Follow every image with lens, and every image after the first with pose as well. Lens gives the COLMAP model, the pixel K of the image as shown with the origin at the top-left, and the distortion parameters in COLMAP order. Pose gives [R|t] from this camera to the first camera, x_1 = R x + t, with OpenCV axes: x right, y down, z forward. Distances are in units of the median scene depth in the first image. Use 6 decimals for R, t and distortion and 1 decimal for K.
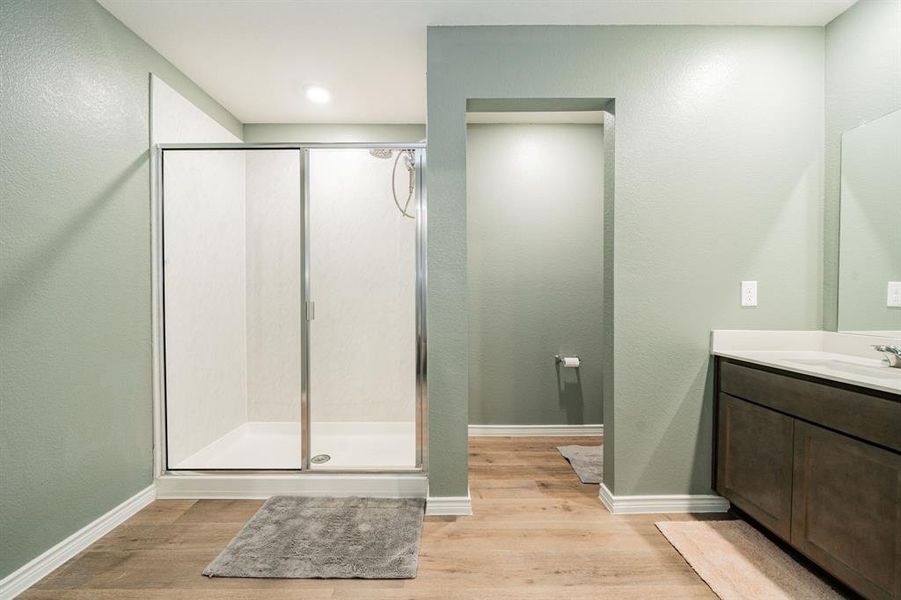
lens RADIAL K [[346.4, 0, 448.4], [0, 346.4, 301.2], [0, 0, 1]] dist [-0.001957, -0.000152]
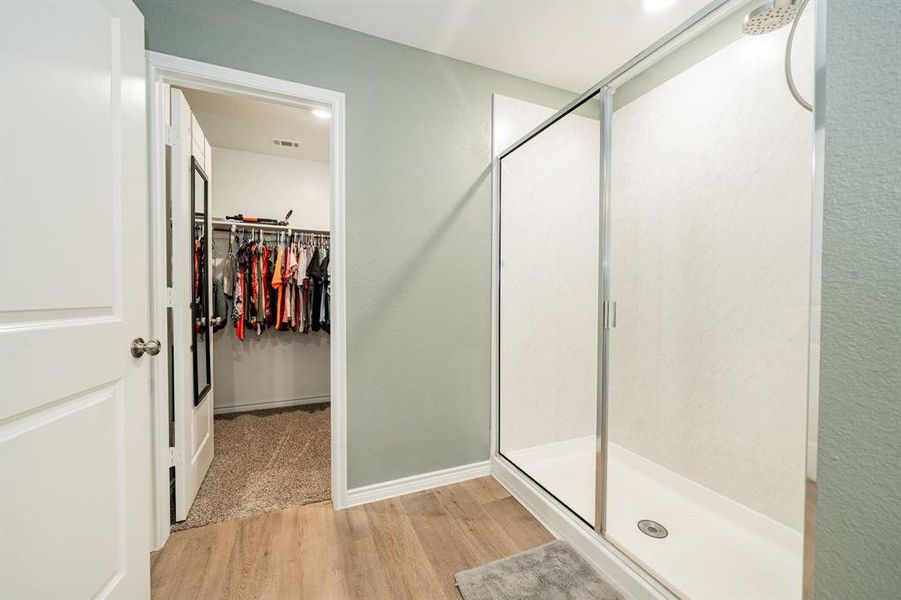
lens RADIAL K [[346.4, 0, 448.4], [0, 346.4, 301.2], [0, 0, 1]] dist [-0.001957, -0.000152]
pose [[0.384218, 0.018415, -0.923059, 0.129330], [-0.011931, 0.999817, 0.014981, -0.005121], [0.923165, 0.005257, 0.384367, 0.442520]]
